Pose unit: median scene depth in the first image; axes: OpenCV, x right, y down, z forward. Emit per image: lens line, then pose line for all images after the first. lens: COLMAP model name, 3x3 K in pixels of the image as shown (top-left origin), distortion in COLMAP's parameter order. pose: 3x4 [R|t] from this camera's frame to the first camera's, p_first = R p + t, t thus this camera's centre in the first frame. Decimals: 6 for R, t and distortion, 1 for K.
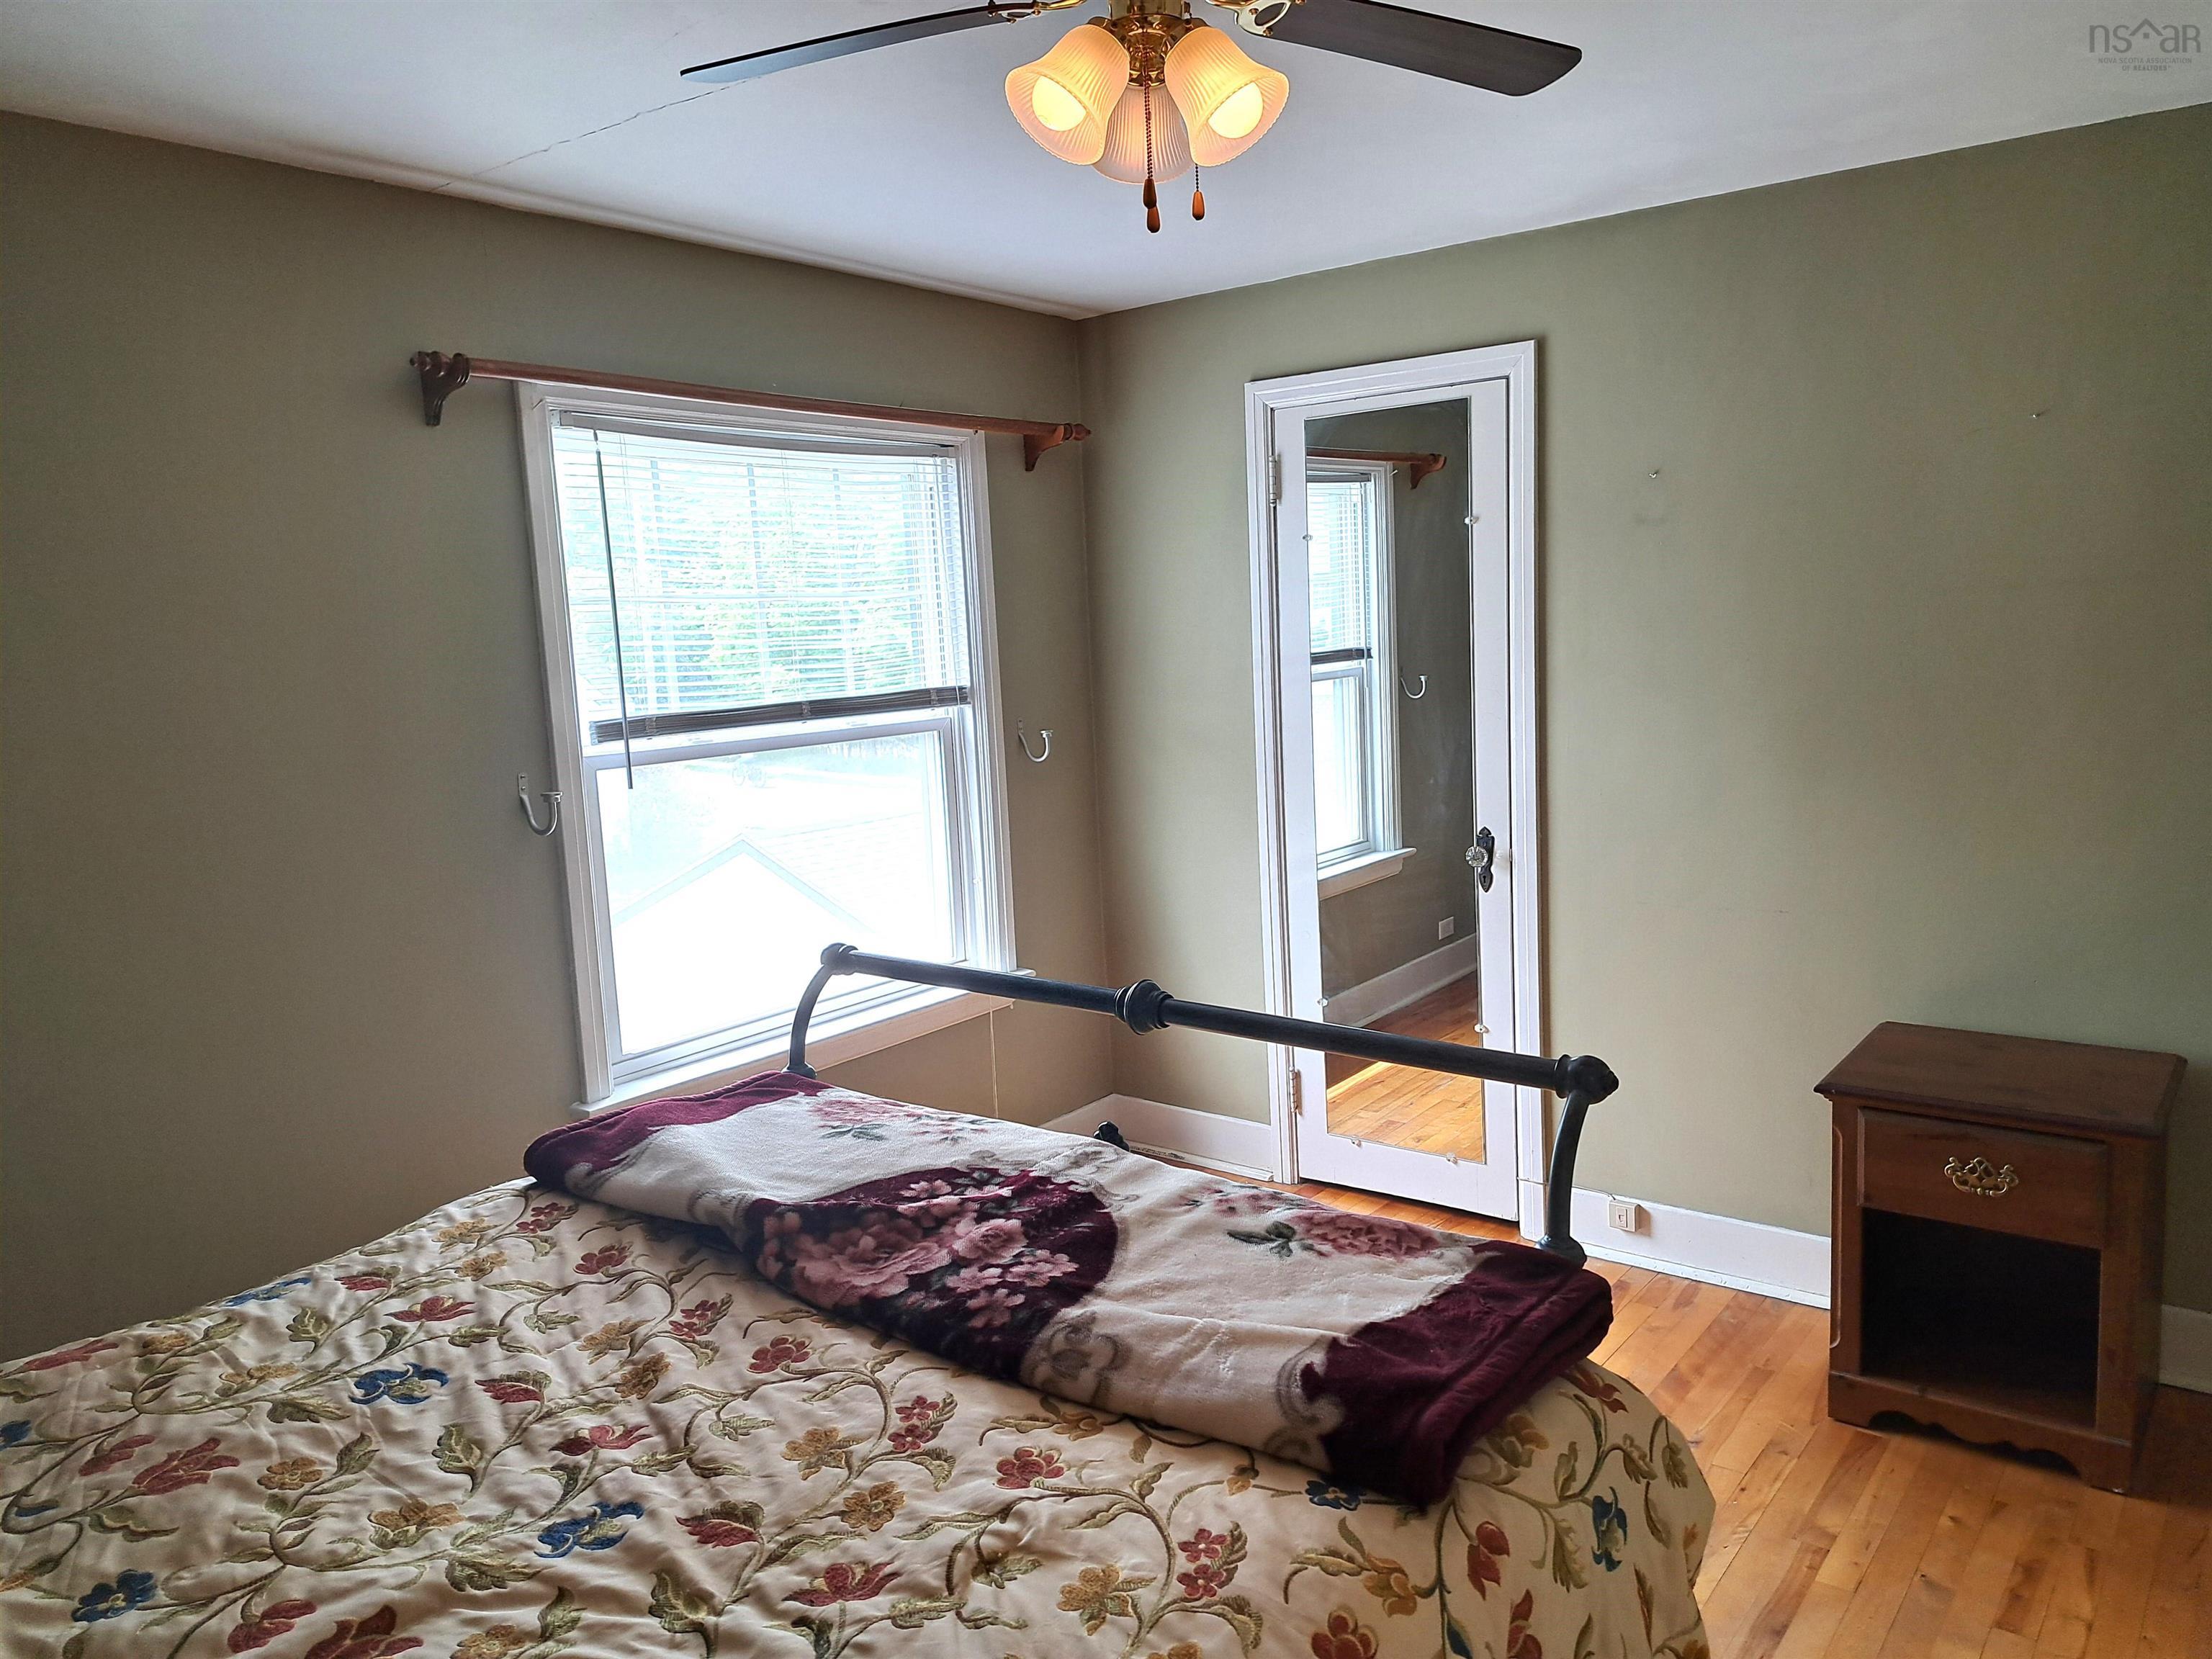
lens RADIAL K [[1624.3, 0, 1106.0], [0, 1624.3, 829.5], [0, 0, 1]] dist [0.080357, -0.053680]
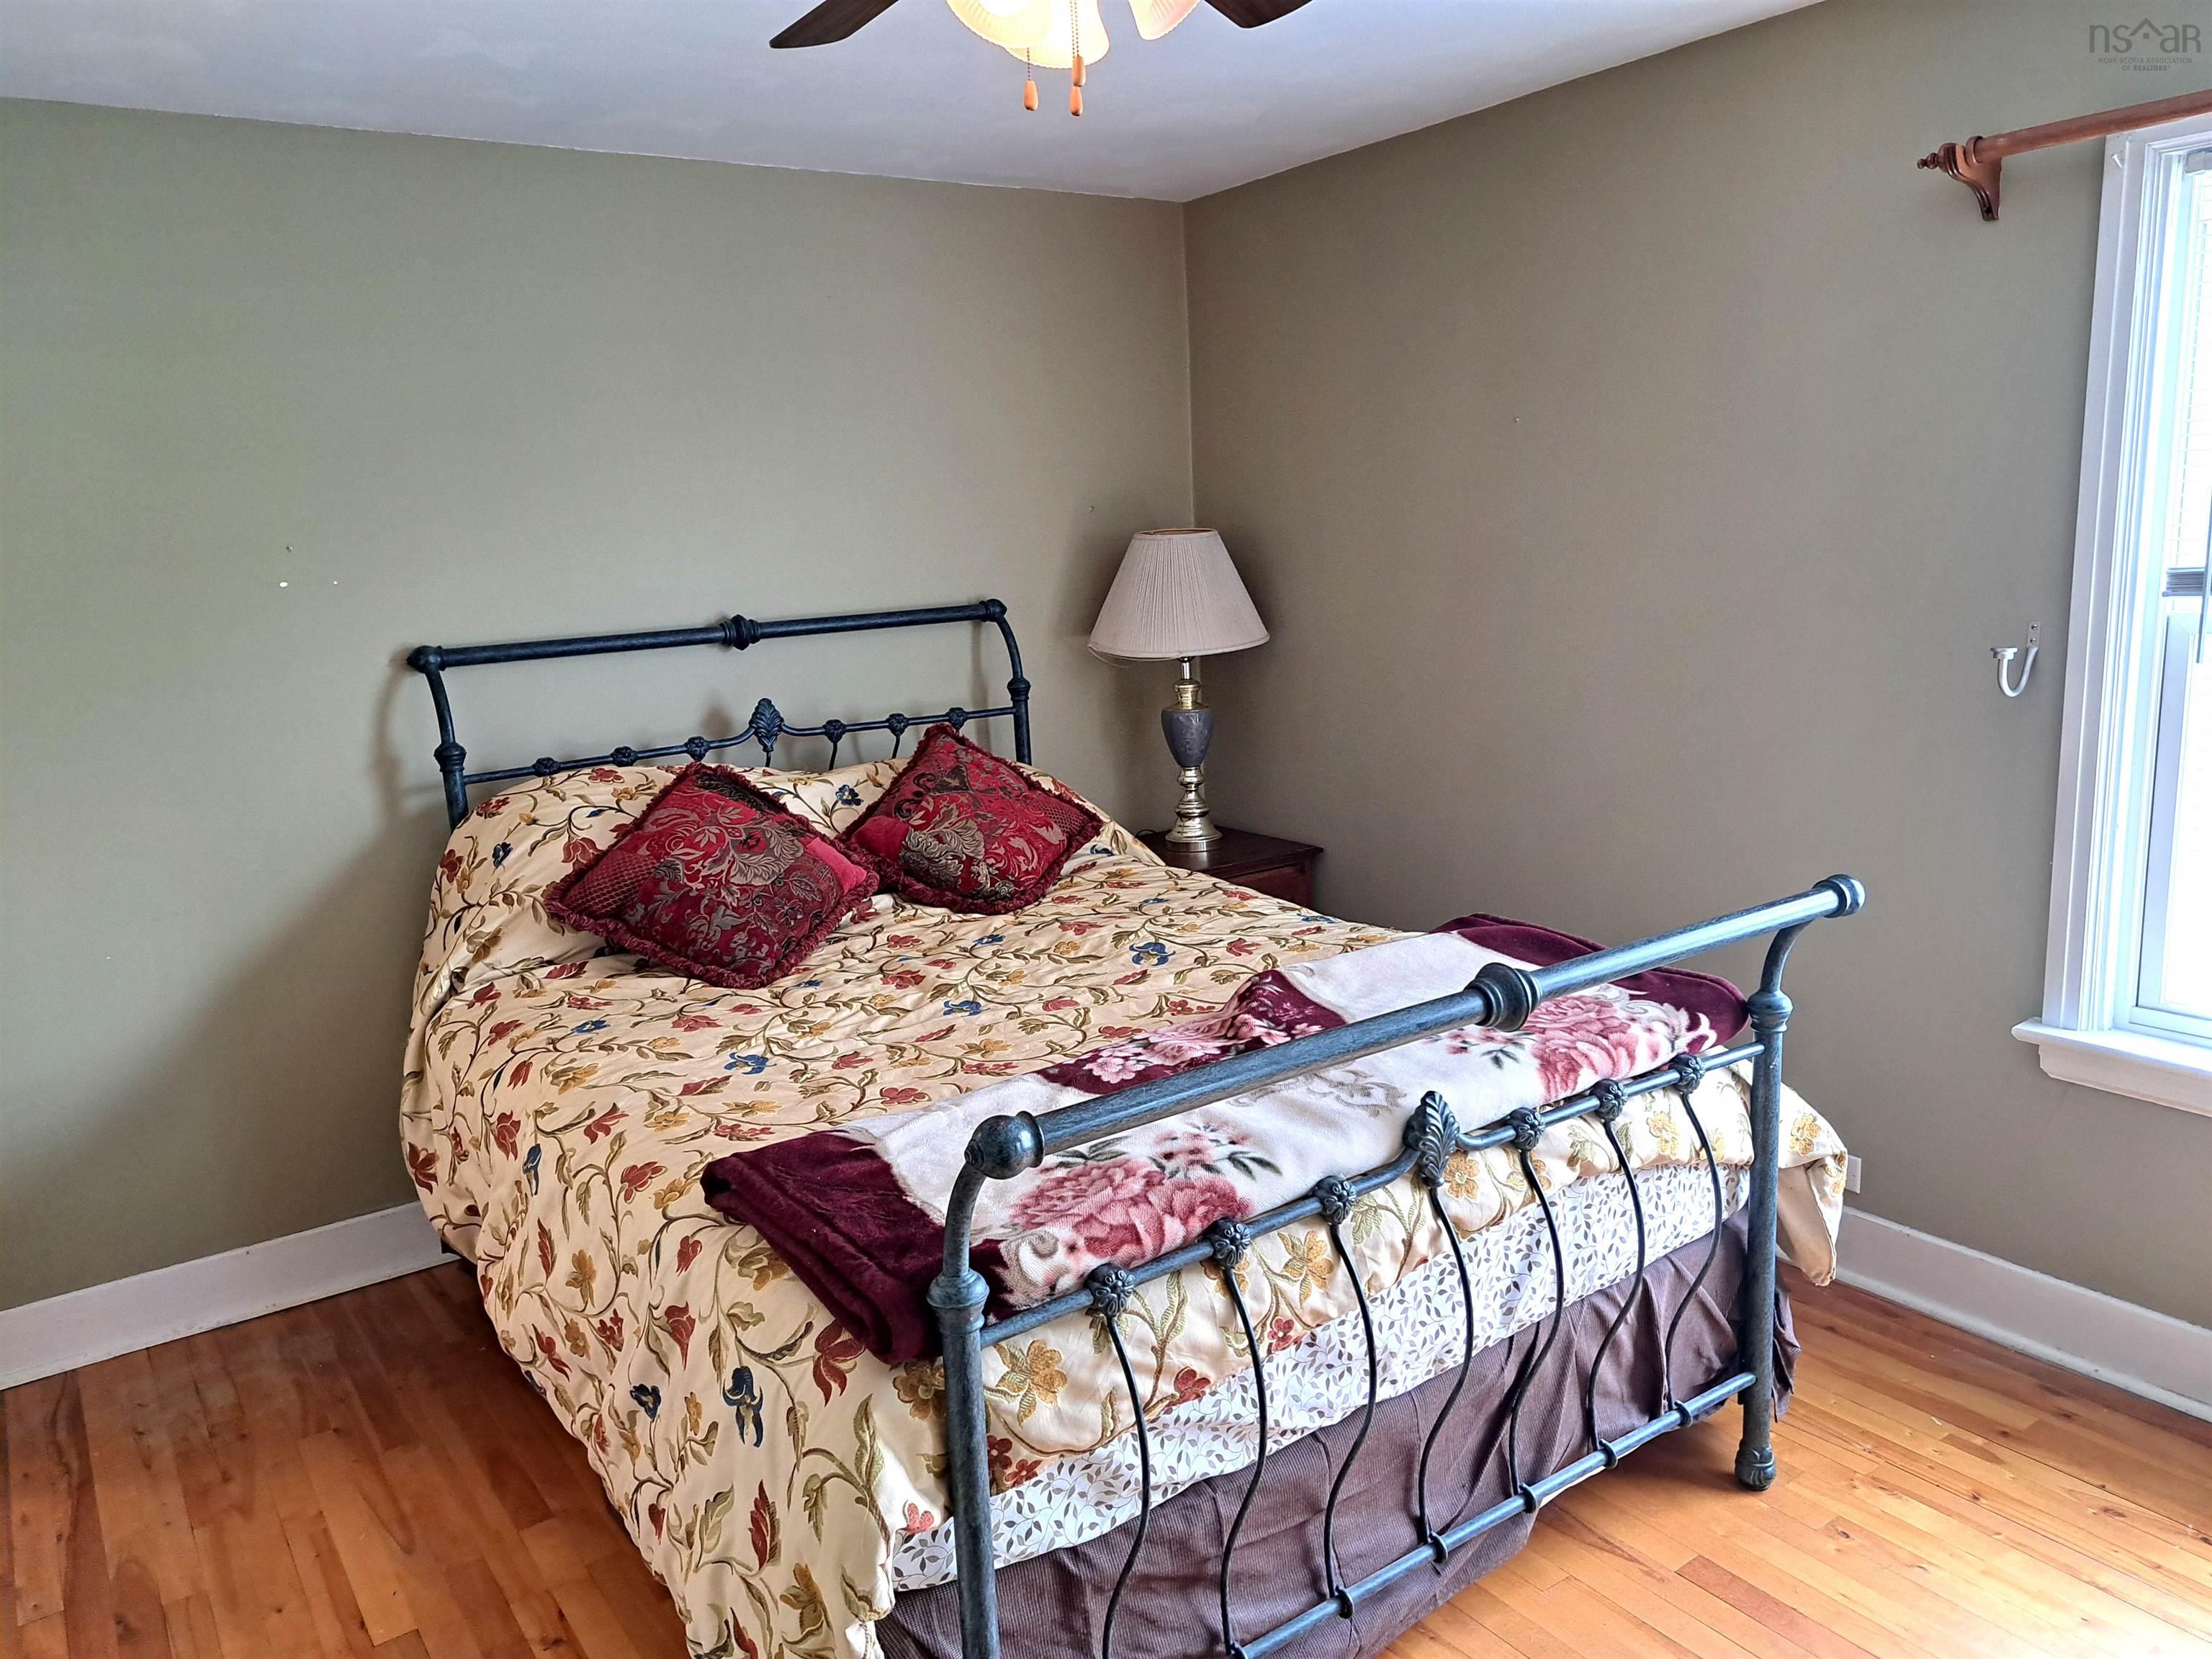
lens RADIAL K [[1624.3, 0, 1106.0], [0, 1624.3, 829.5], [0, 0, 1]] dist [0.080357, -0.053680]
pose [[-0.312597, 0.233355, -0.920776, 1.074926], [-0.069026, 0.961211, 0.267037, -0.223202], [0.947374, 0.147033, -0.284364, 1.405443]]
